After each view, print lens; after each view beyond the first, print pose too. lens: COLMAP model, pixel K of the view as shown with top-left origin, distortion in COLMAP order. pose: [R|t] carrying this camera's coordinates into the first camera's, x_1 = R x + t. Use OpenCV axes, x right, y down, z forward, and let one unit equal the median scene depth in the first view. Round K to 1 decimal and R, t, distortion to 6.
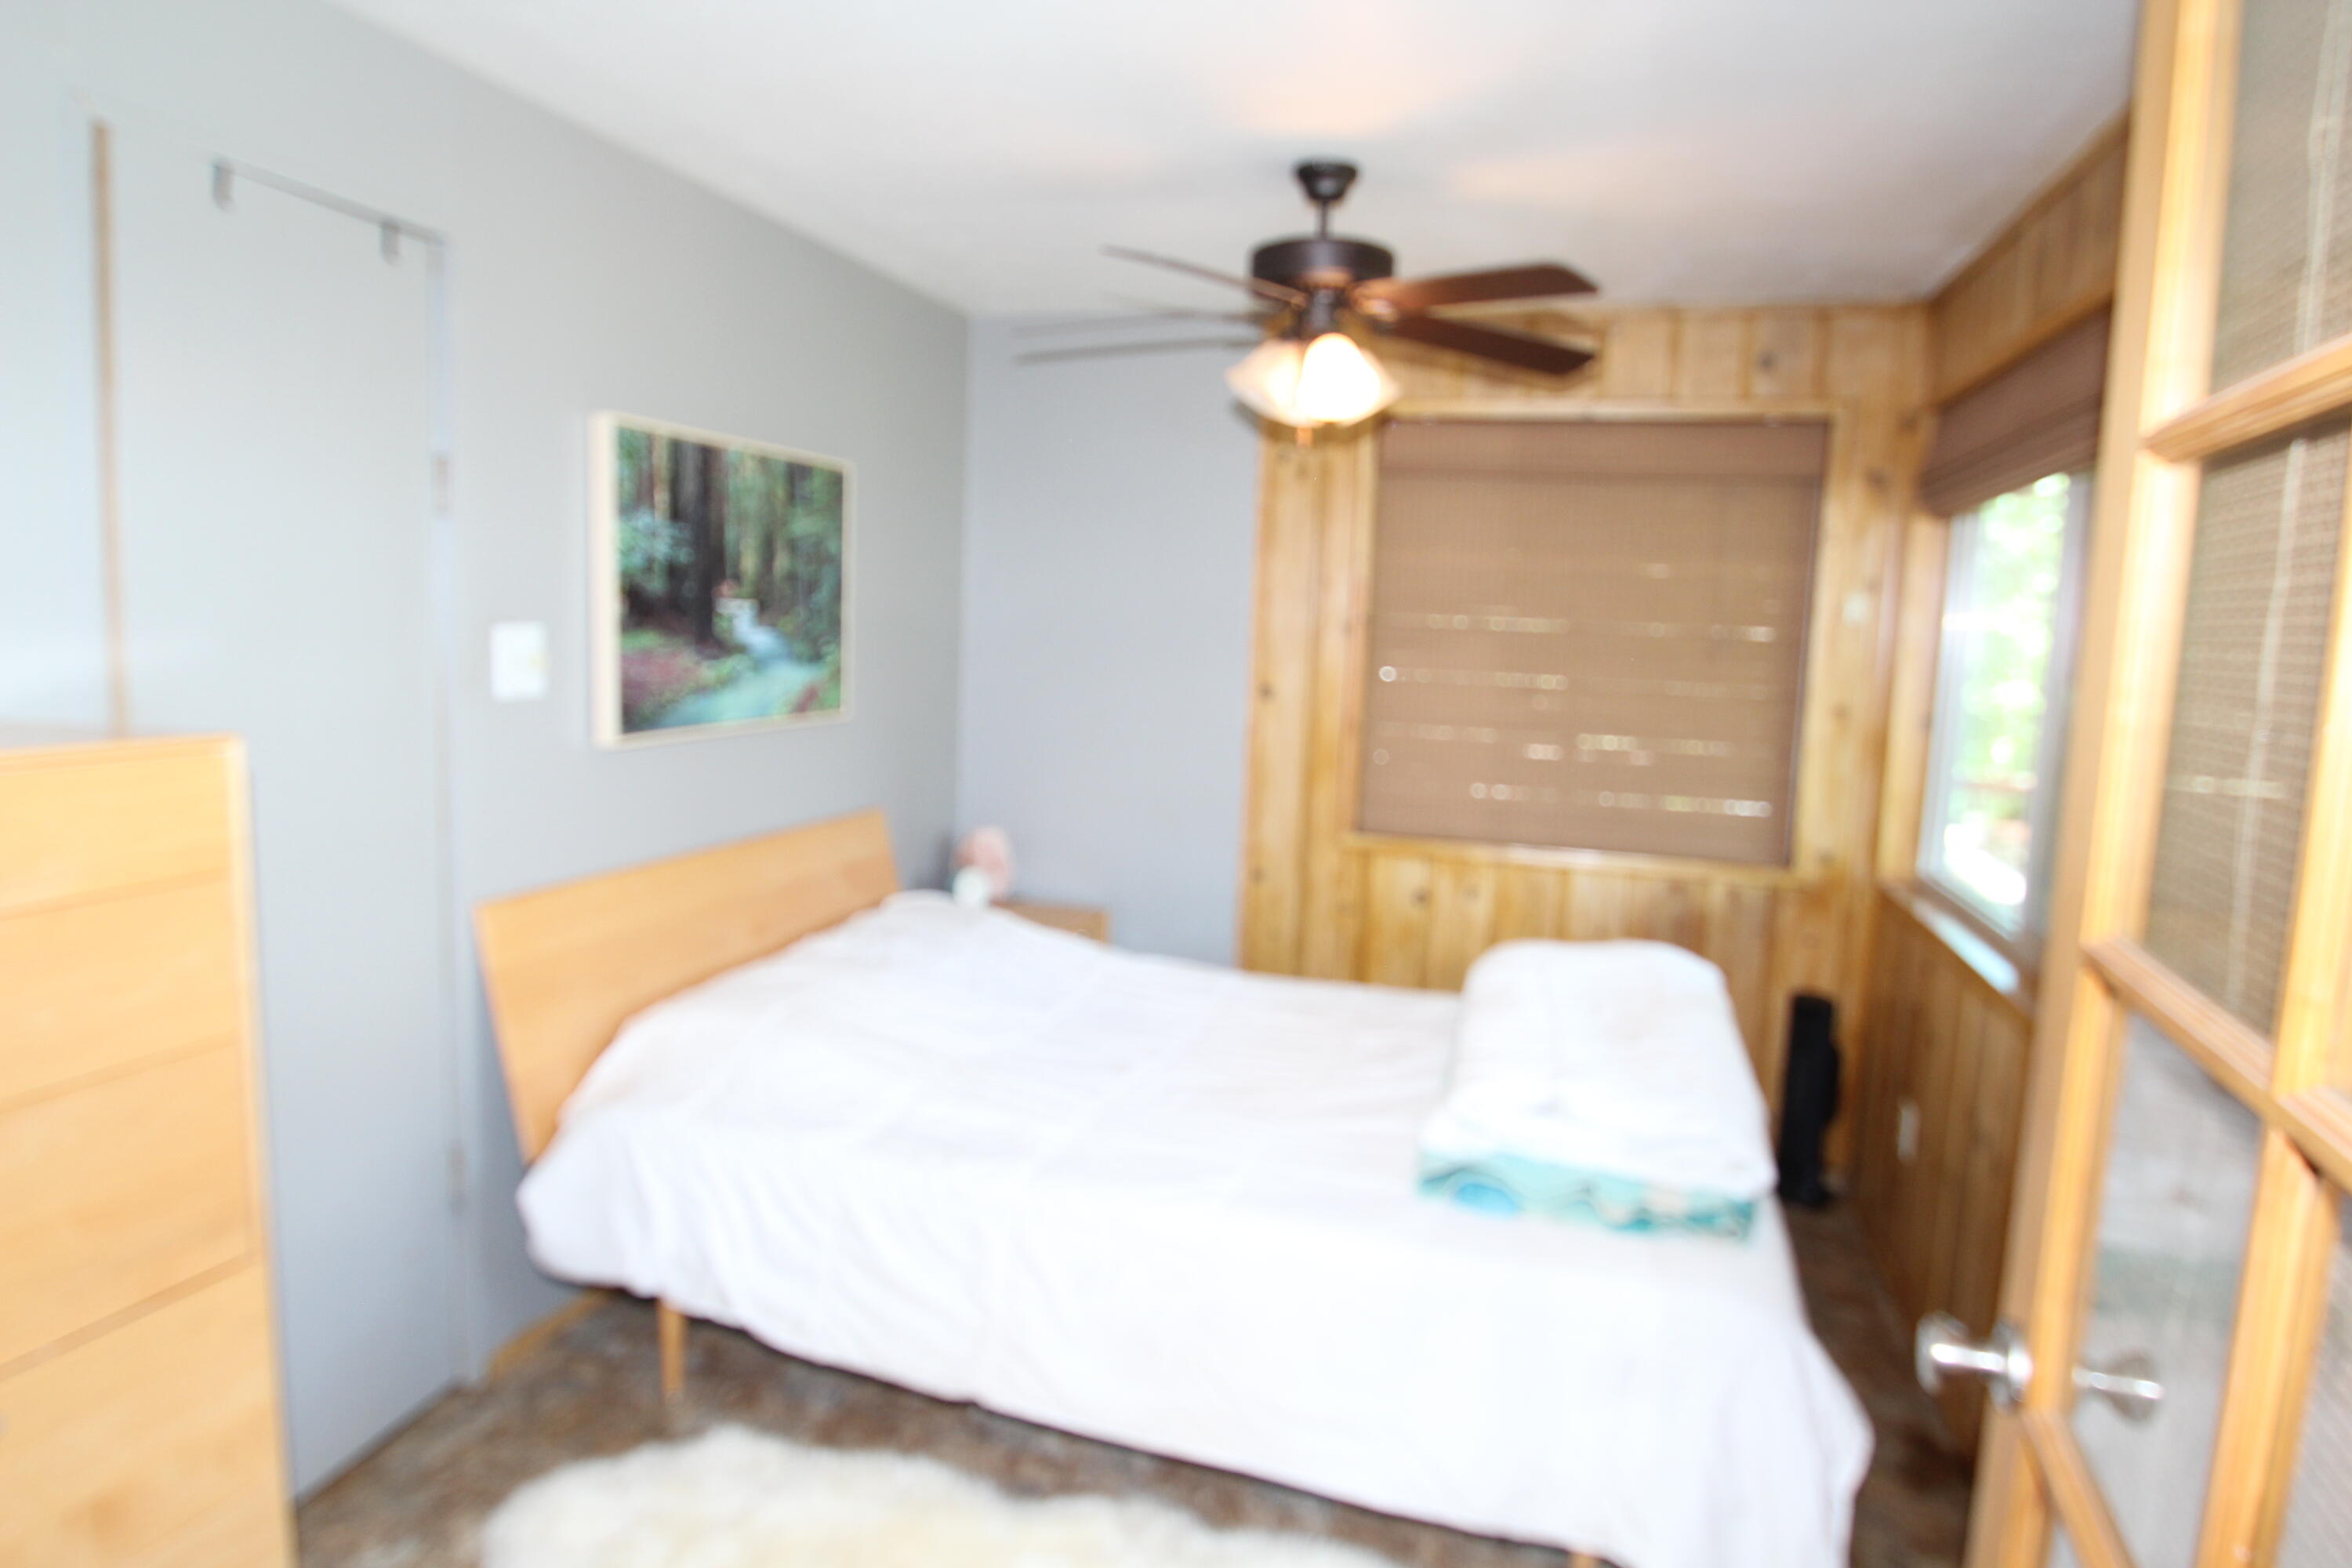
lens RADIAL K [[1482.6, 0, 1118.4], [0, 1482.6, 786.6], [0, 0, 1]] dist [-0.085294, 0.097777]
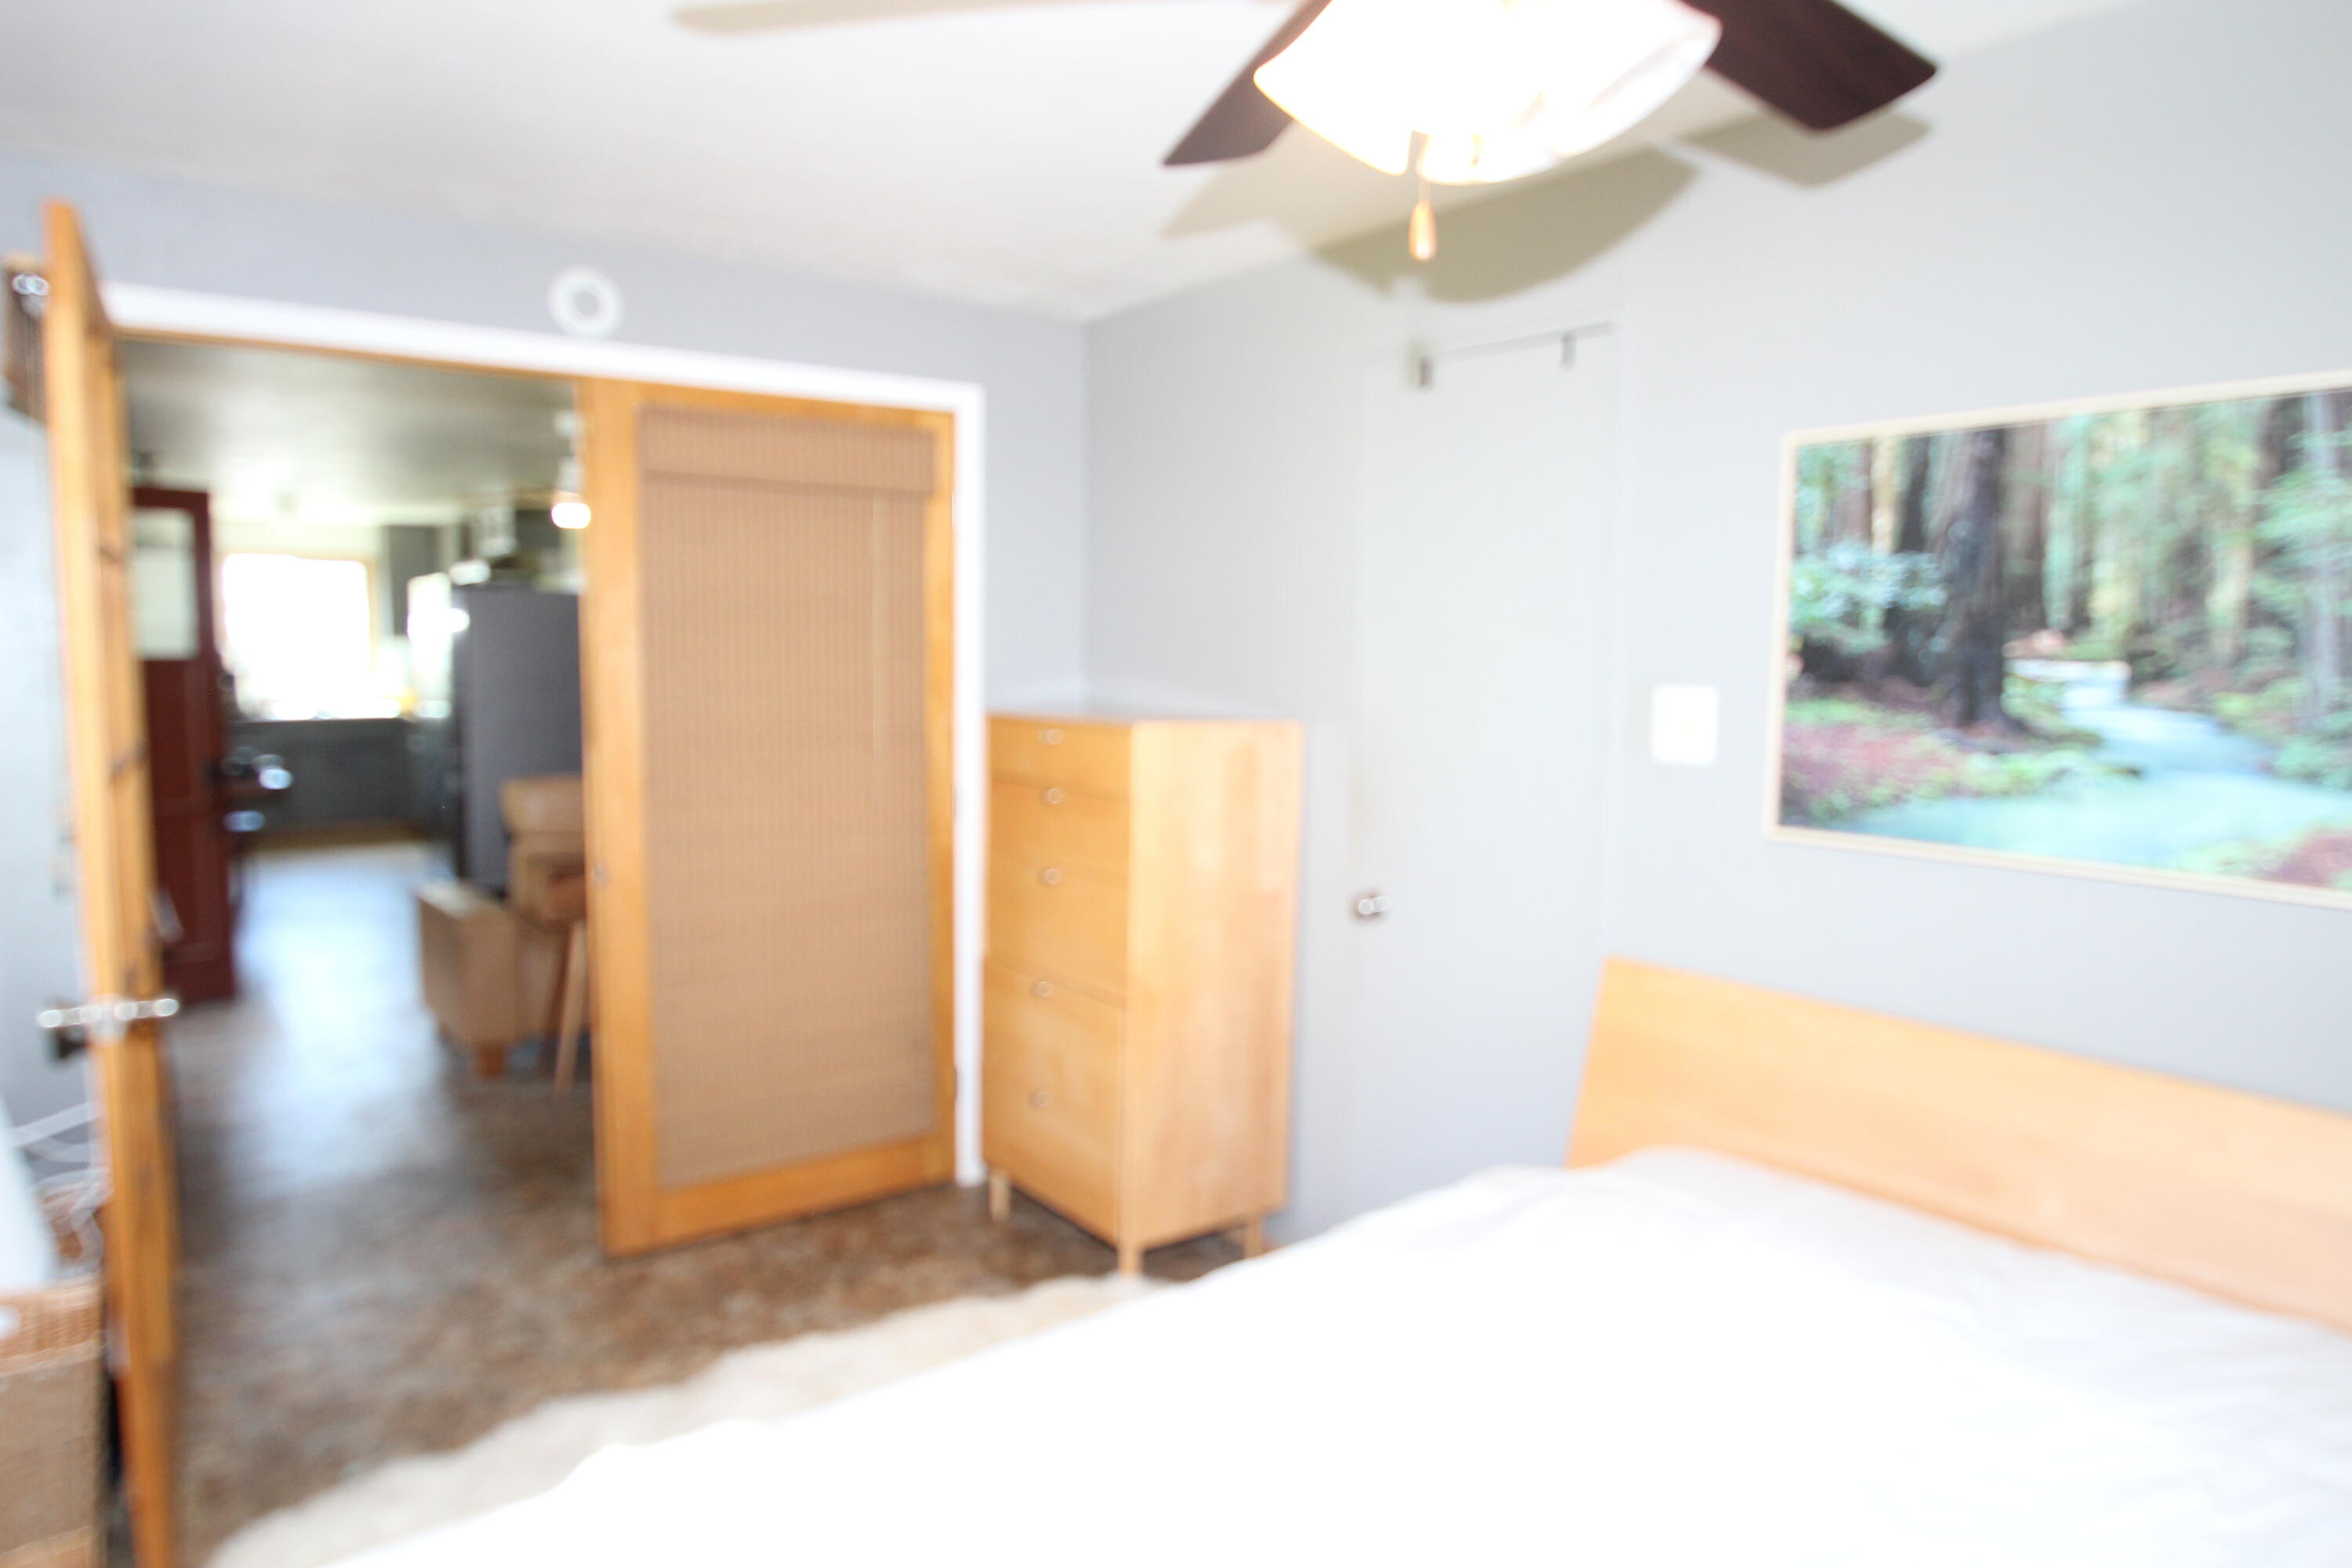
lens RADIAL K [[1482.6, 0, 1118.4], [0, 1482.6, 786.6], [0, 0, 1]] dist [-0.085294, 0.097777]
pose [[-0.603225, 0.030743, -0.796979, 0.508812], [-0.130765, 0.981923, 0.136852, -0.114799], [0.786779, 0.186769, -0.588300, 1.145156]]
